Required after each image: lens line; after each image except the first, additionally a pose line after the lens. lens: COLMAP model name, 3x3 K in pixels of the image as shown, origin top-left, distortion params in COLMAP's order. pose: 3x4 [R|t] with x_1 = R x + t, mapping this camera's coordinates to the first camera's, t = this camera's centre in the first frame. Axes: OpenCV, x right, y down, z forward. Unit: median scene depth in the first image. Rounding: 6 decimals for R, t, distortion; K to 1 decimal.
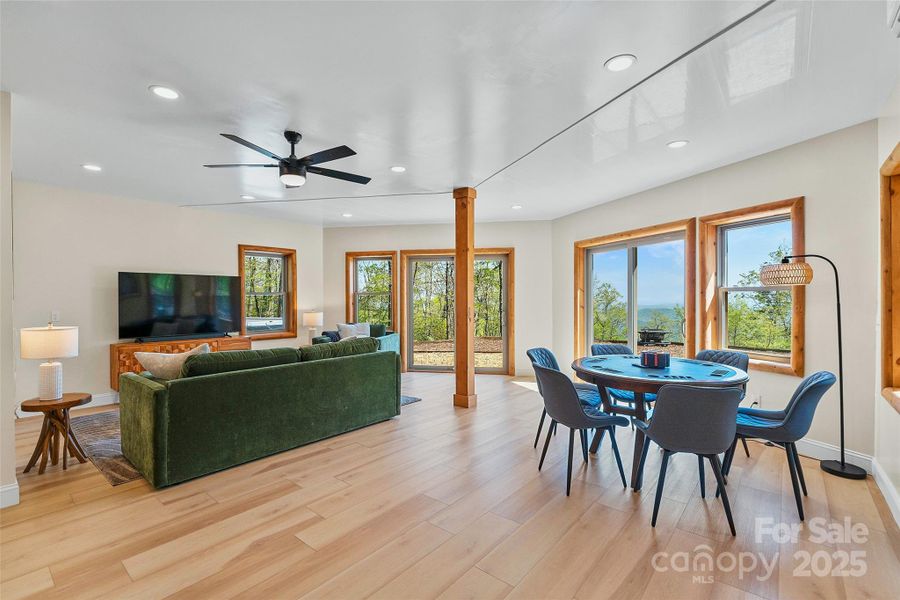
lens RADIAL K [[407.0, 0, 449.3], [0, 407.0, 297.1], [0, 0, 1]] dist [-0.003825, 0.000415]
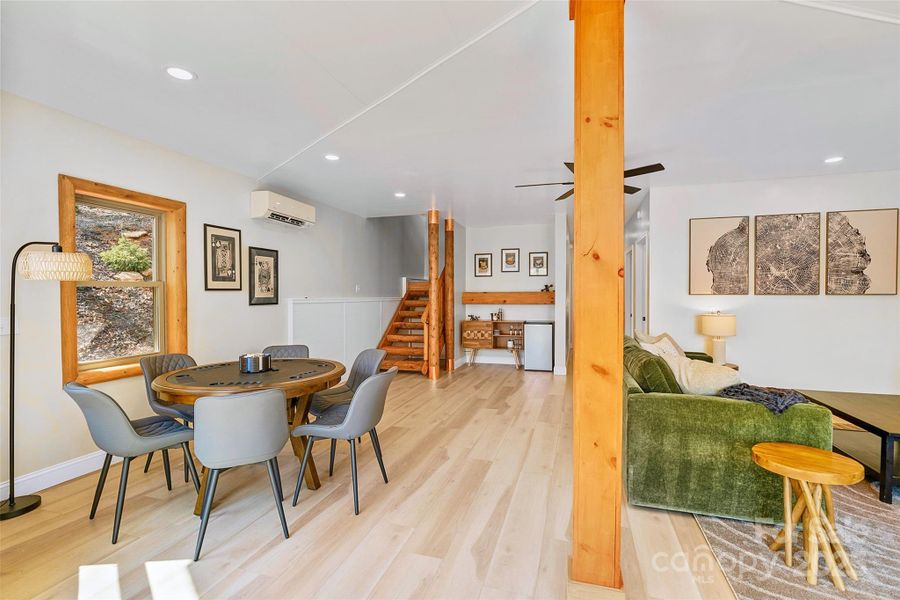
lens RADIAL K [[407.0, 0, 449.3], [0, 407.0, 297.1], [0, 0, 1]] dist [-0.003825, 0.000415]
pose [[-0.926331, 0.006518, -0.376655, 0.473625], [0.004662, 0.999972, 0.005839, 0.006626], [0.376683, 0.003653, -0.926335, 2.162171]]
